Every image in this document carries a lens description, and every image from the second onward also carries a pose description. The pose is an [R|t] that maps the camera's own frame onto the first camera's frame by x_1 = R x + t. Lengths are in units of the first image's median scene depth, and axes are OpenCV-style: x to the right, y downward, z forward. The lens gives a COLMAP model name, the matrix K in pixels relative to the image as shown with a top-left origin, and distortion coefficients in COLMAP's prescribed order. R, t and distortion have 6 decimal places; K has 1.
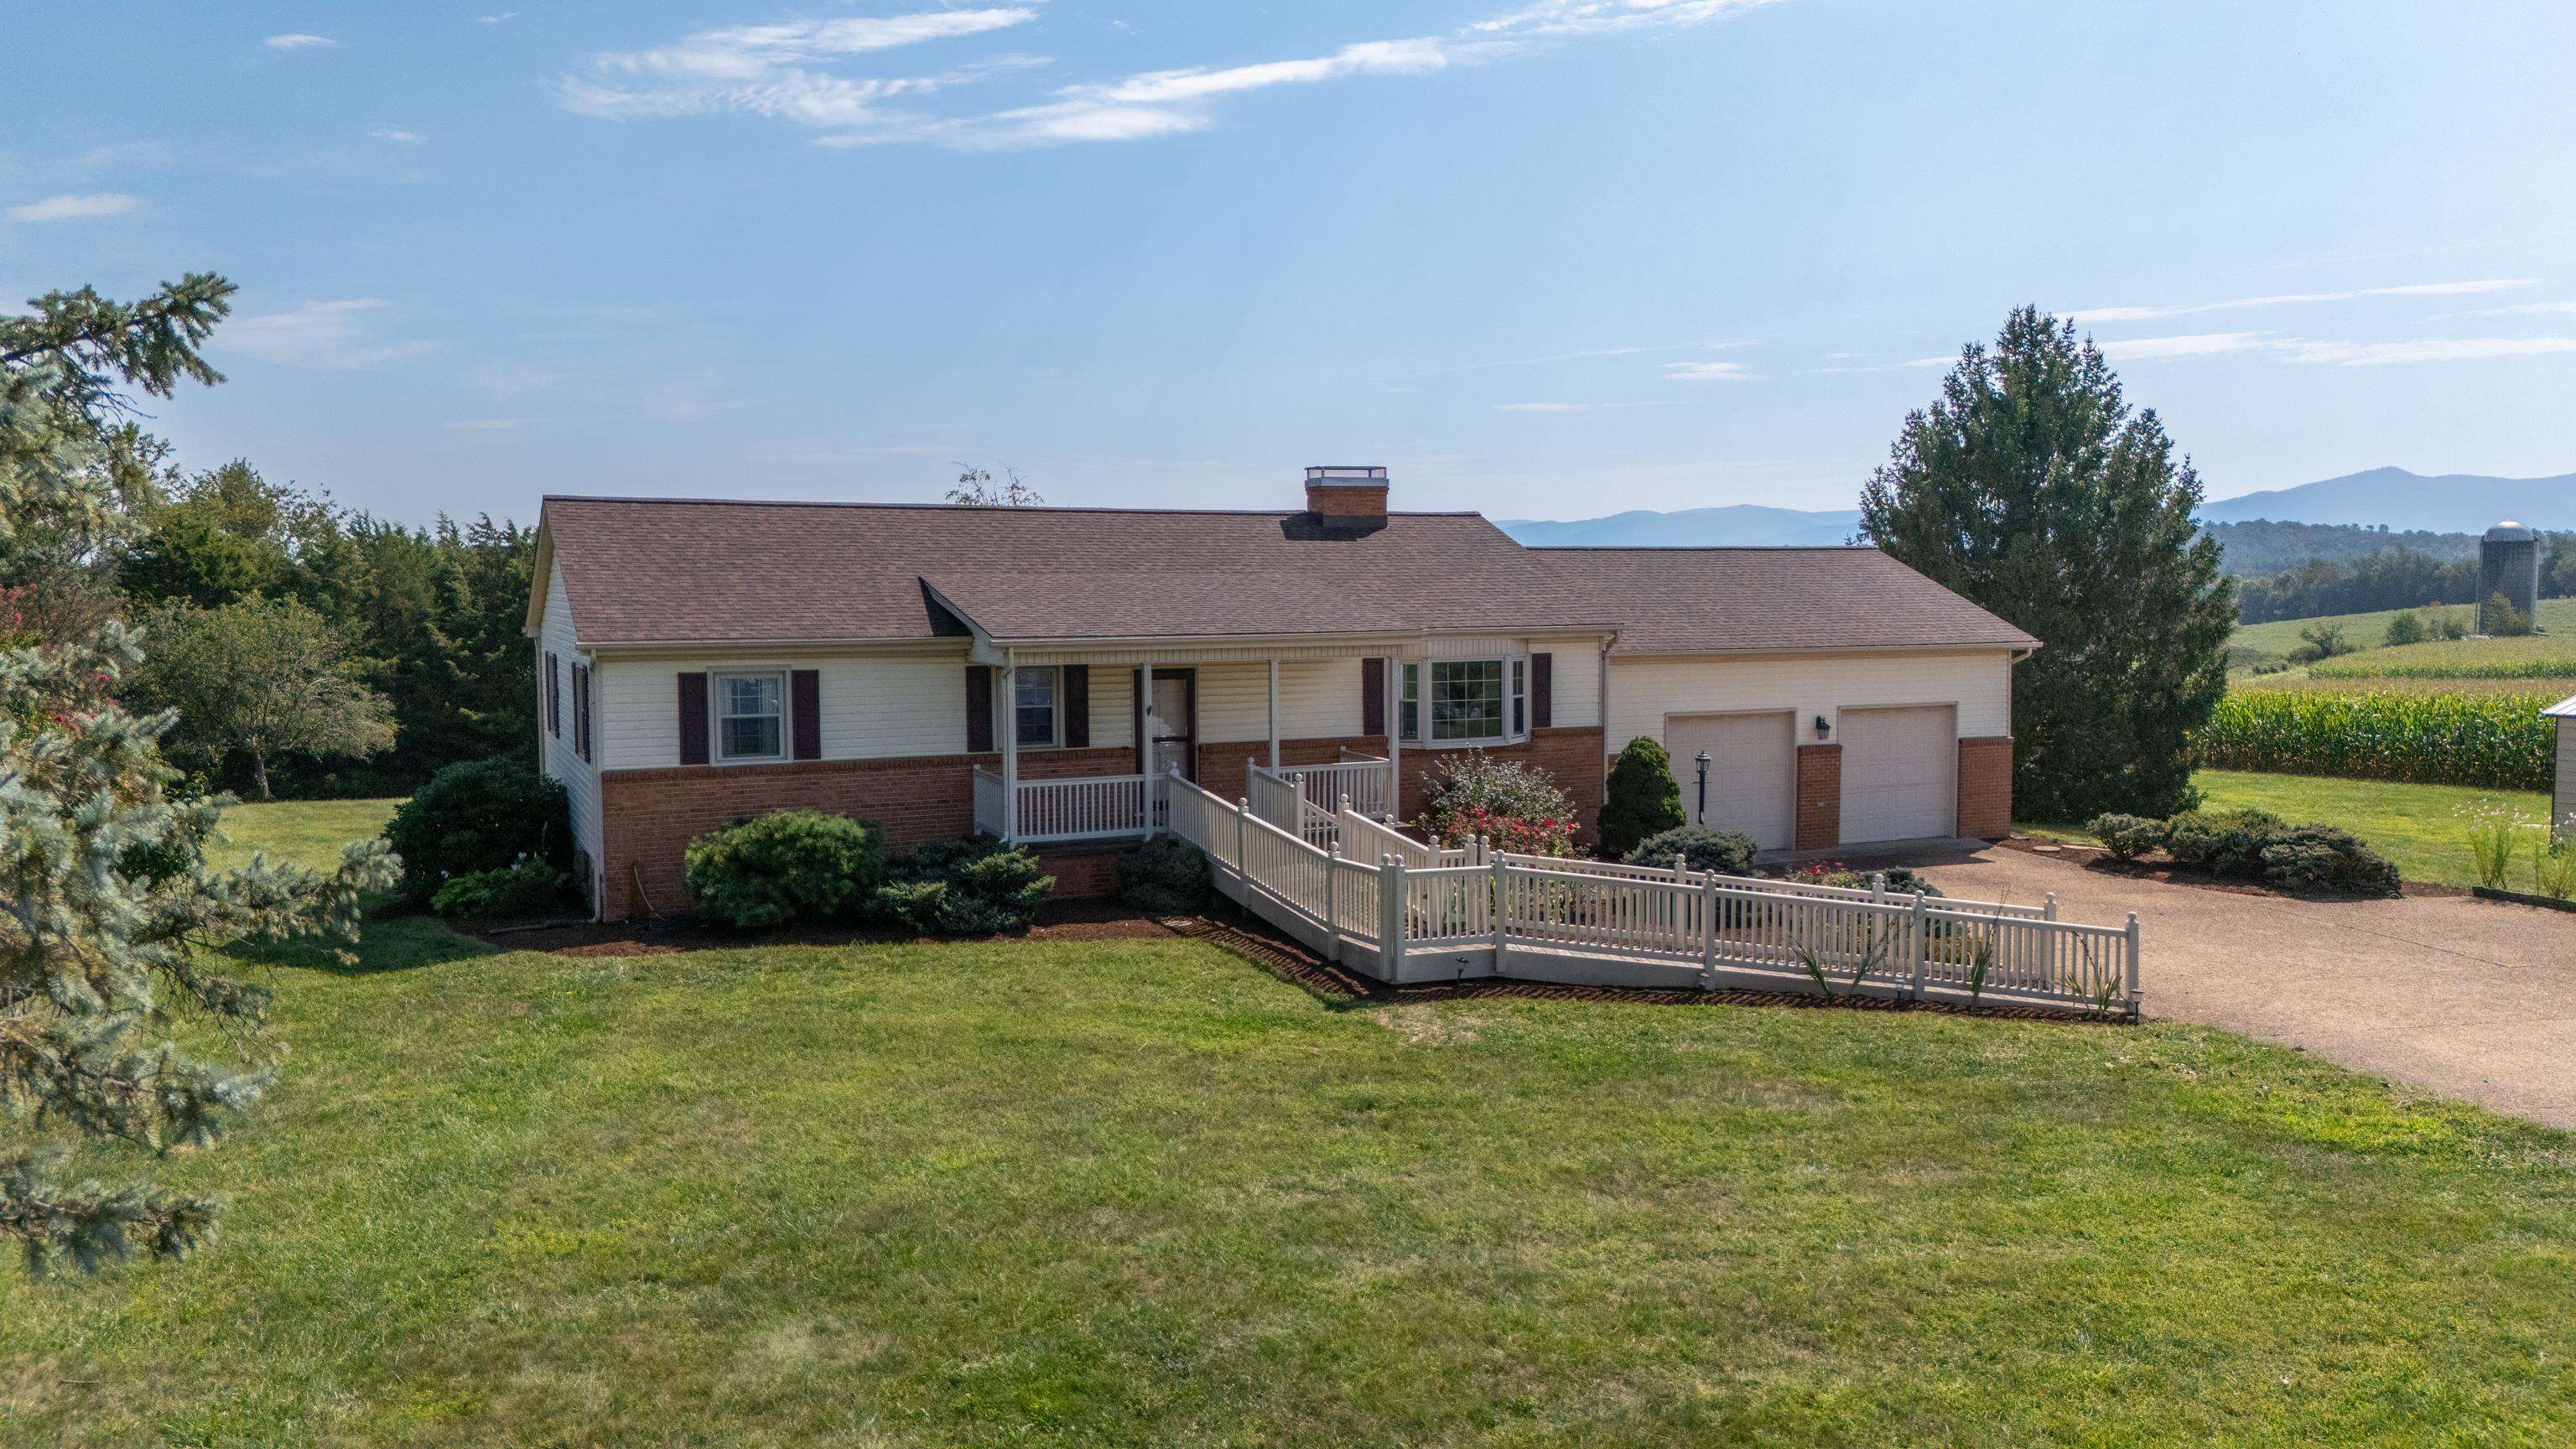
lens RADIAL K [[1897.6, 0, 1285.1], [0, 1897.6, 728.1], [0, 0, 1]] dist [0.094941, -0.139912]
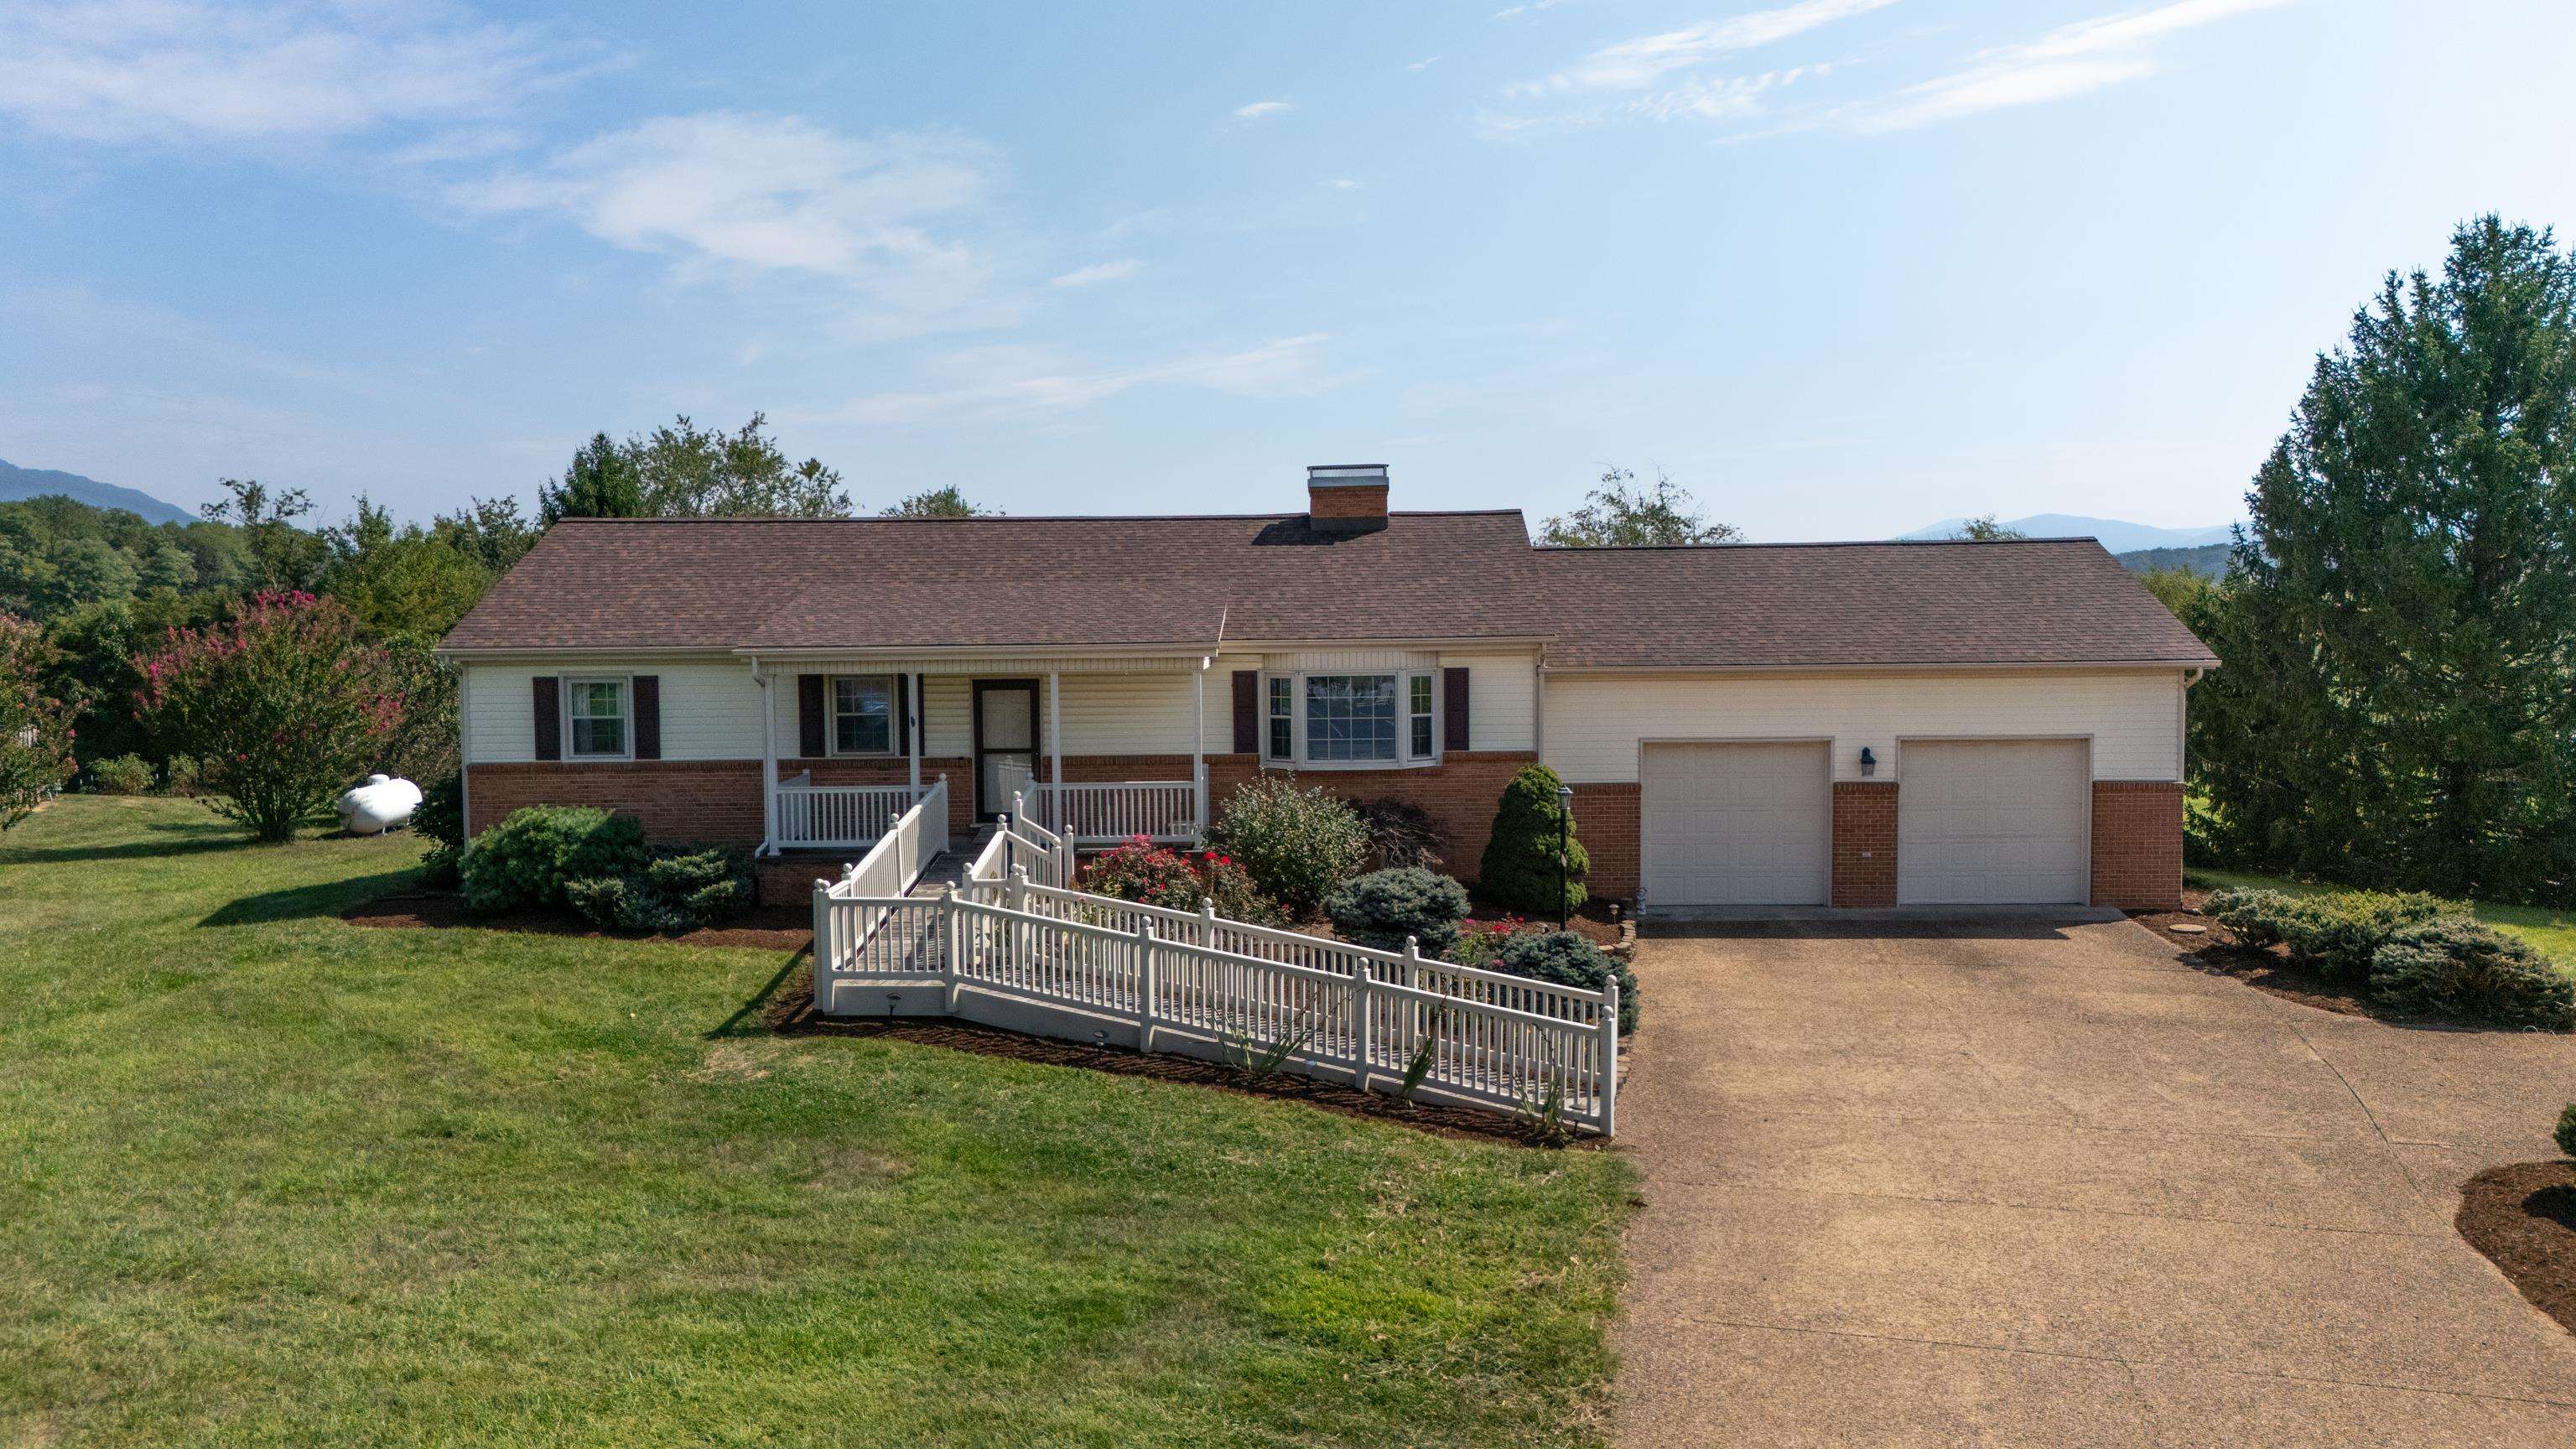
lens RADIAL K [[1895.7, 0, 1287.5], [0, 1895.7, 730.9], [0, 0, 1]] dist [0.077011, -0.082320]
pose [[0.895337, 0.027568, -0.444536, 0.466941], [-0.026266, 0.999614, 0.009089, -0.015815], [0.444615, 0.003539, 0.895715, 0.164657]]
